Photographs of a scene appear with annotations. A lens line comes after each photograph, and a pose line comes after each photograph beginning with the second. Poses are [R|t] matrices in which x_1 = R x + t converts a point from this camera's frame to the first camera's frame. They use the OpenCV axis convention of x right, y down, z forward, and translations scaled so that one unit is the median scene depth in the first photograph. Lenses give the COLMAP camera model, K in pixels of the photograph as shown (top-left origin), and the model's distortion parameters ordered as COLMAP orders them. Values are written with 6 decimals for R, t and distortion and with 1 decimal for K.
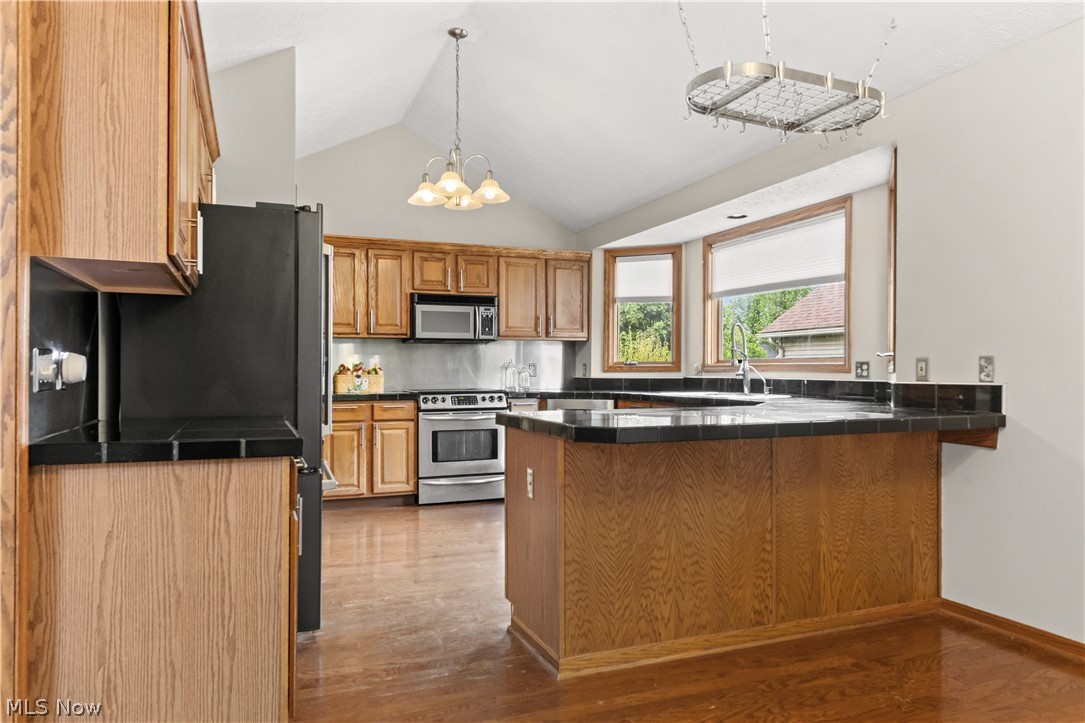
lens RADIAL K [[722.7, 0, 530.7], [0, 722.7, 370.2], [0, 0, 1]] dist [0.004836, -0.001278]
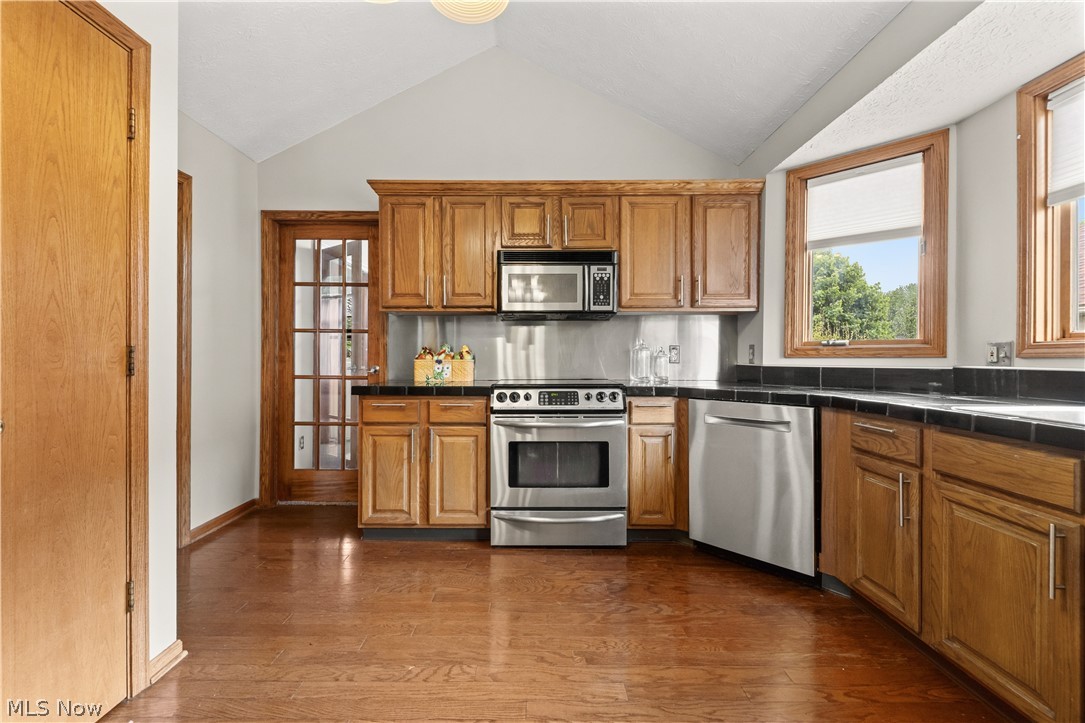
lens RADIAL K [[428.6, 0, 537.8], [0, 428.6, 356.8], [0, 0, 1]] dist [0.004722, -0.004101]
pose [[0.932040, 0.002561, -0.362347, 0.041503], [-0.002282, 0.999997, 0.001197, 0.002725], [0.362349, -0.000289, 0.932042, 0.697331]]
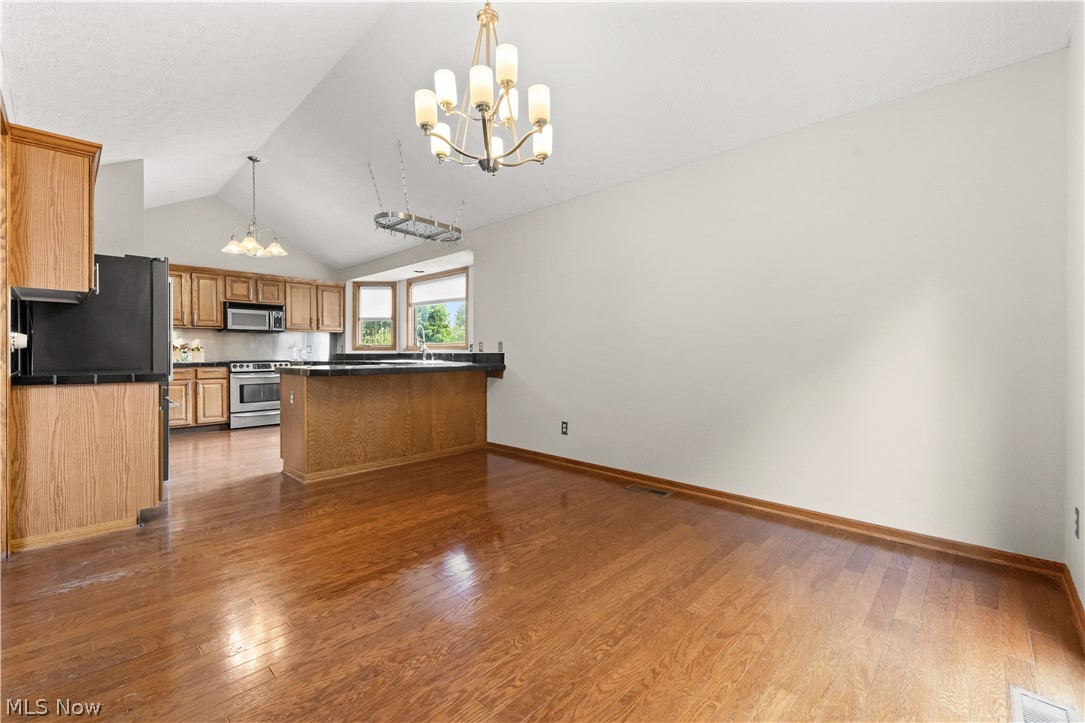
lens RADIAL K [[462.5, 0, 537.6], [0, 462.5, 358.0], [0, 0, 1]] dist [0.006590, -0.005820]
pose [[0.908935, -0.004133, 0.416916, 0.048769], [-0.000201, 0.999946, 0.010350, 0.012360], [-0.416937, -0.009491, 0.908886, -0.292889]]
